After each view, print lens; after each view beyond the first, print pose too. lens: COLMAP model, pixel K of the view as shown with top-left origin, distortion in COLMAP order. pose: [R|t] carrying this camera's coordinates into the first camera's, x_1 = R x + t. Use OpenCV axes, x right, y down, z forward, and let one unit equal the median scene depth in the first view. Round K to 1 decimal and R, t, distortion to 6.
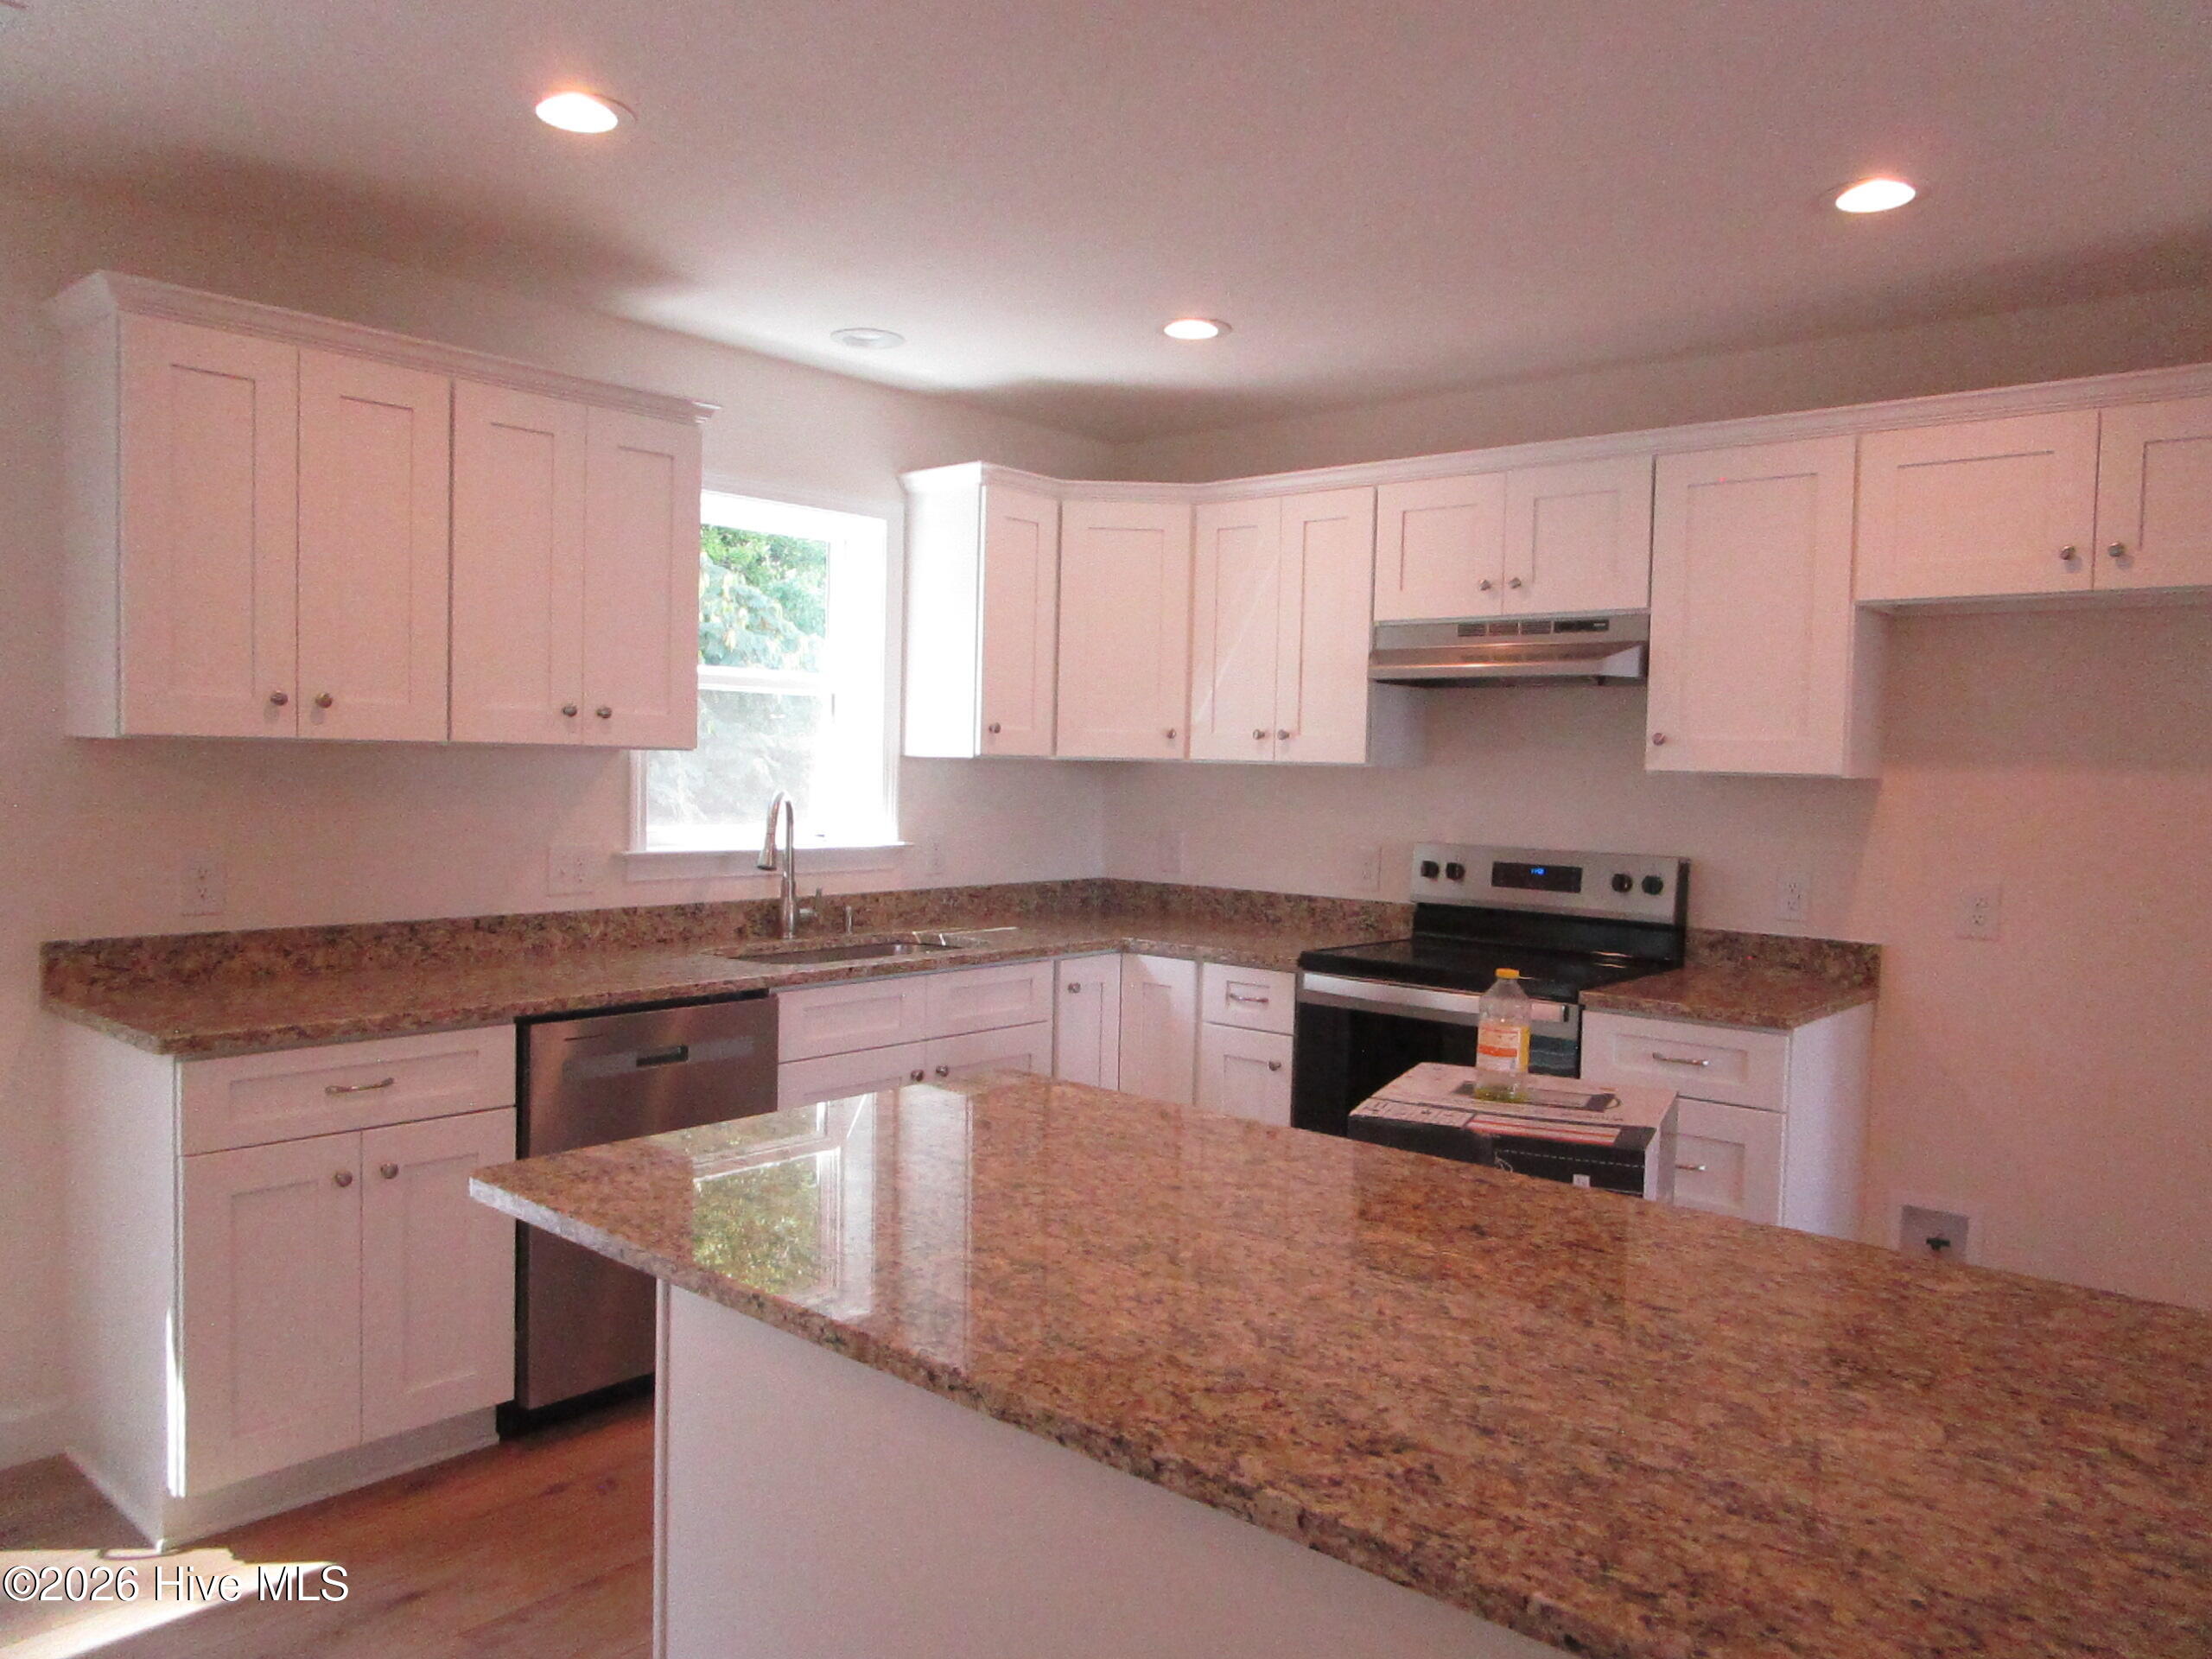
lens RADIAL K [[1570.2, 0, 1106.0], [0, 1570.2, 829.5], [0, 0, 1]] dist [-0.025742, 0.005726]
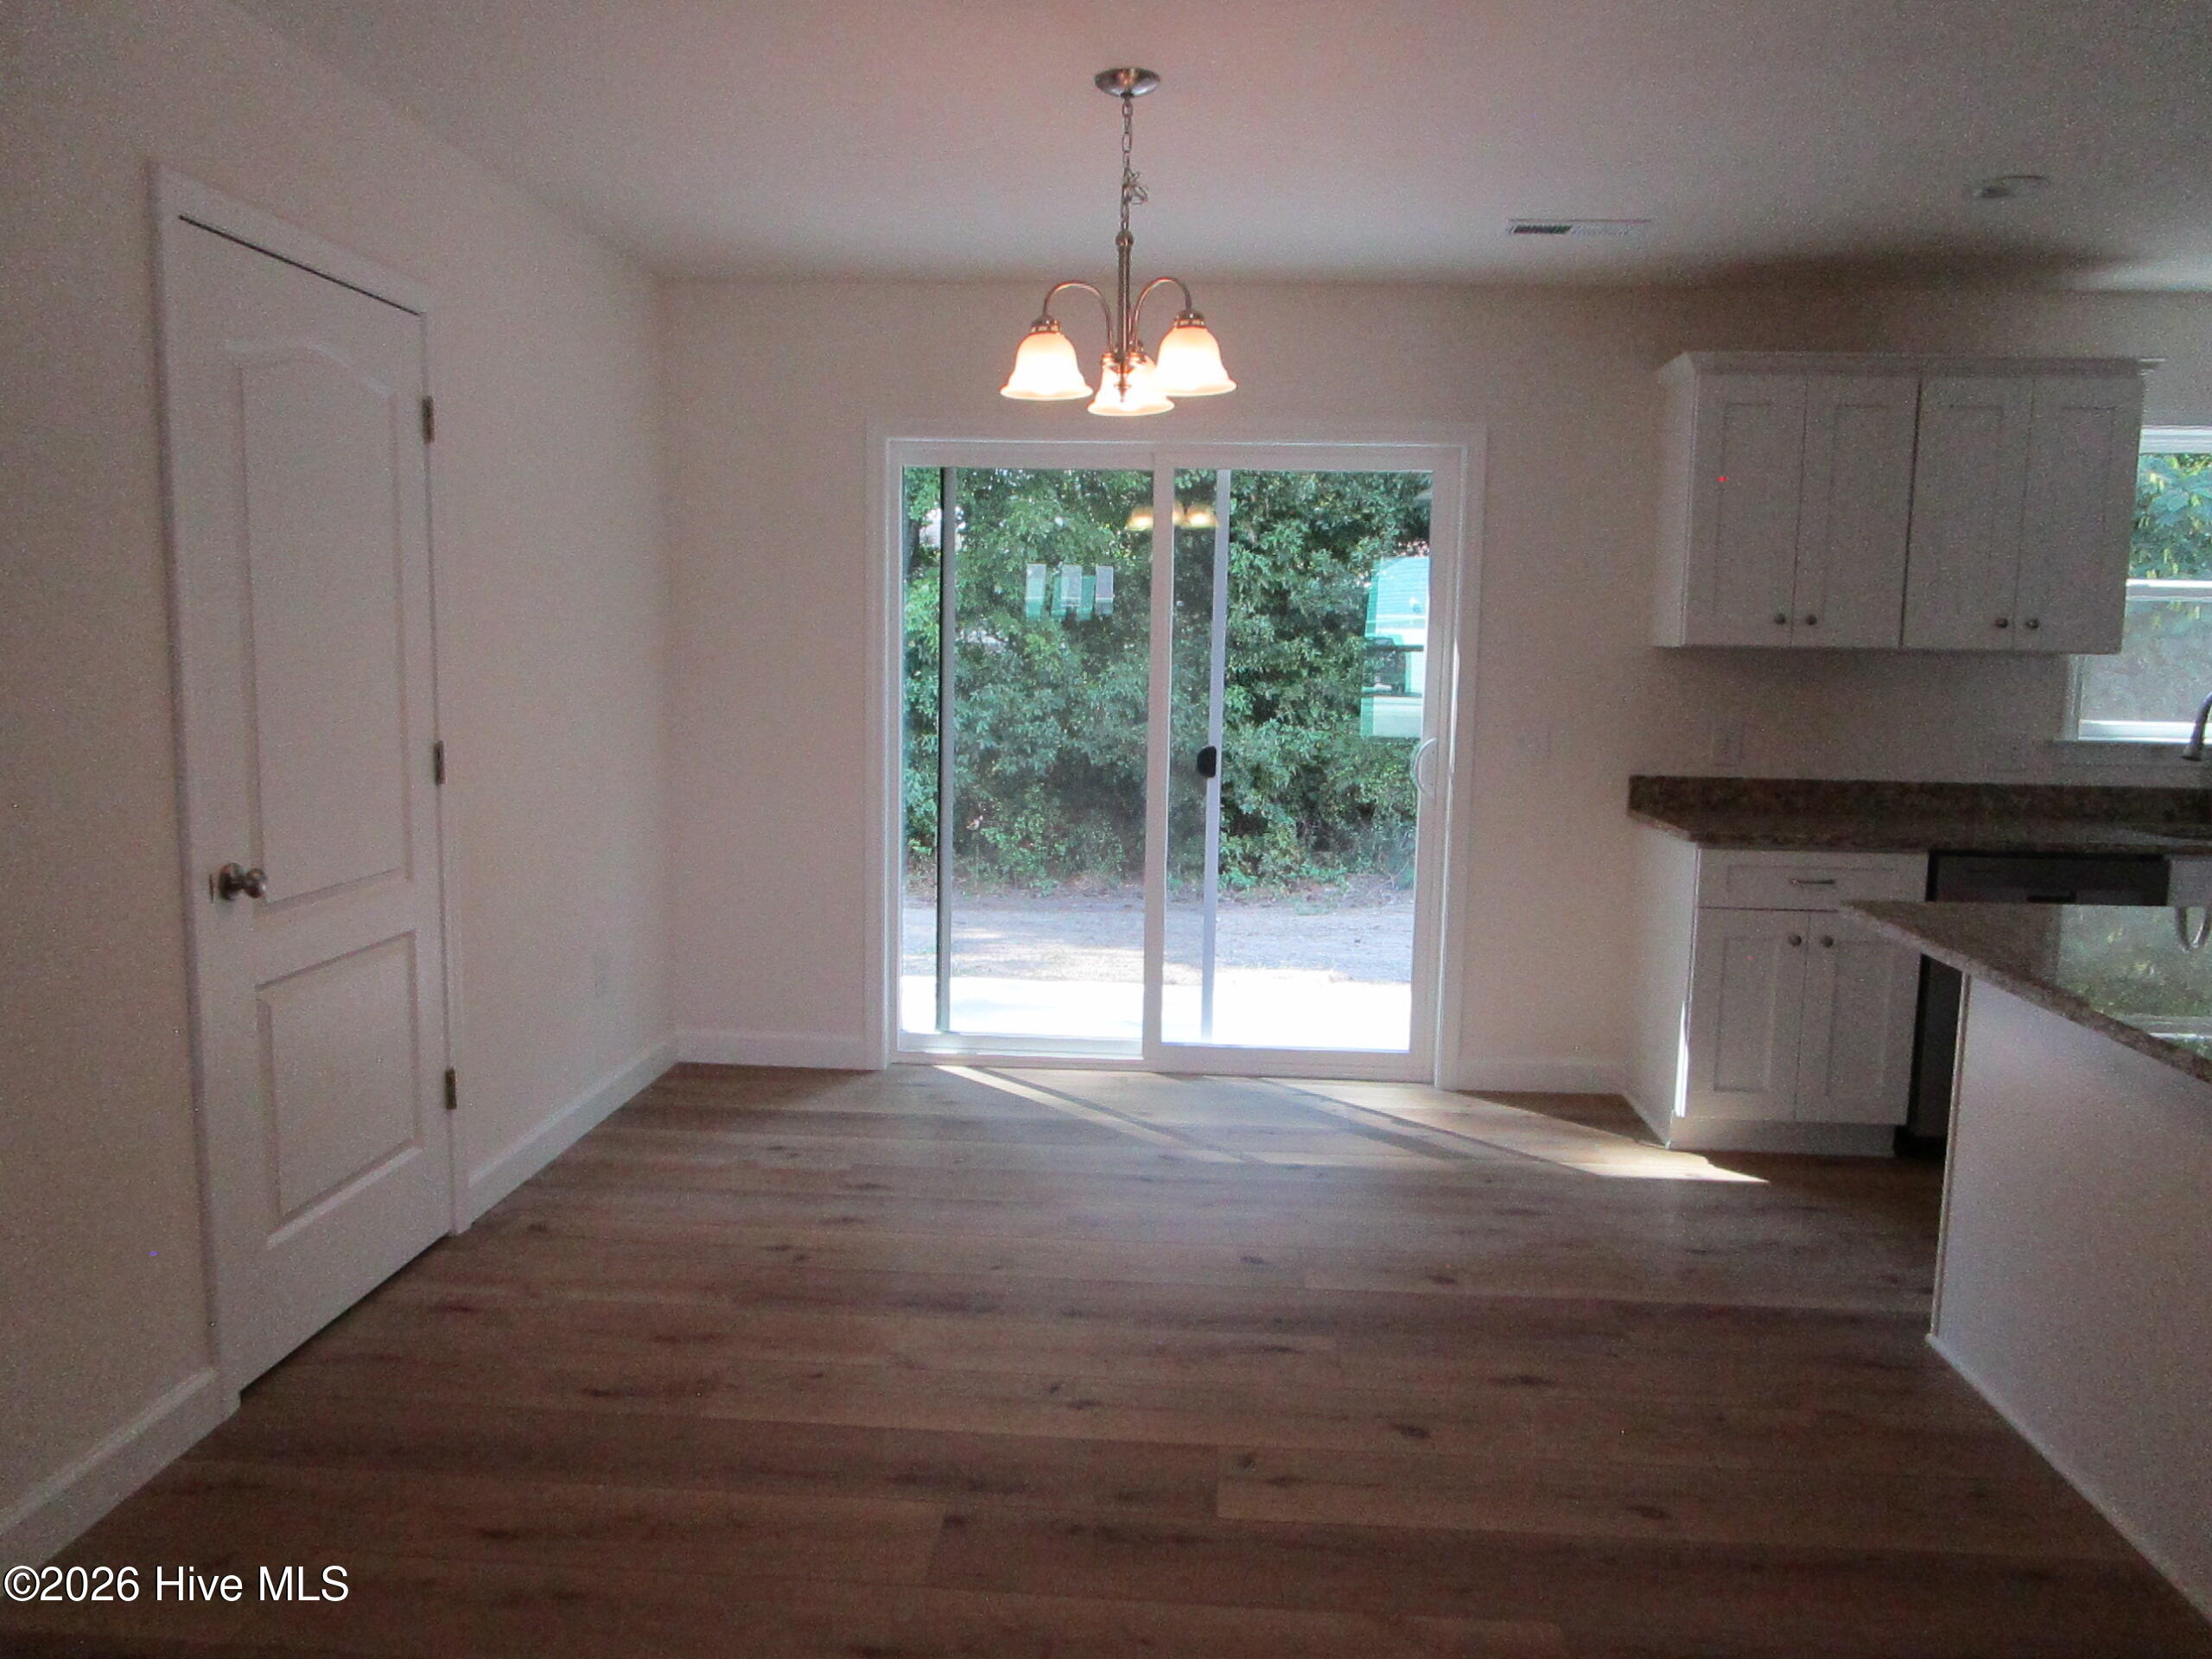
lens RADIAL K [[1654.3, 0, 1106.0], [0, 1654.3, 829.5], [0, 0, 1]] dist [-0.002936, 0.002152]
pose [[0.614881, 0.079237, -0.784629, 0.126360], [-0.038279, 0.996766, 0.070662, 0.011035], [0.787690, -0.013414, 0.615926, -0.185429]]
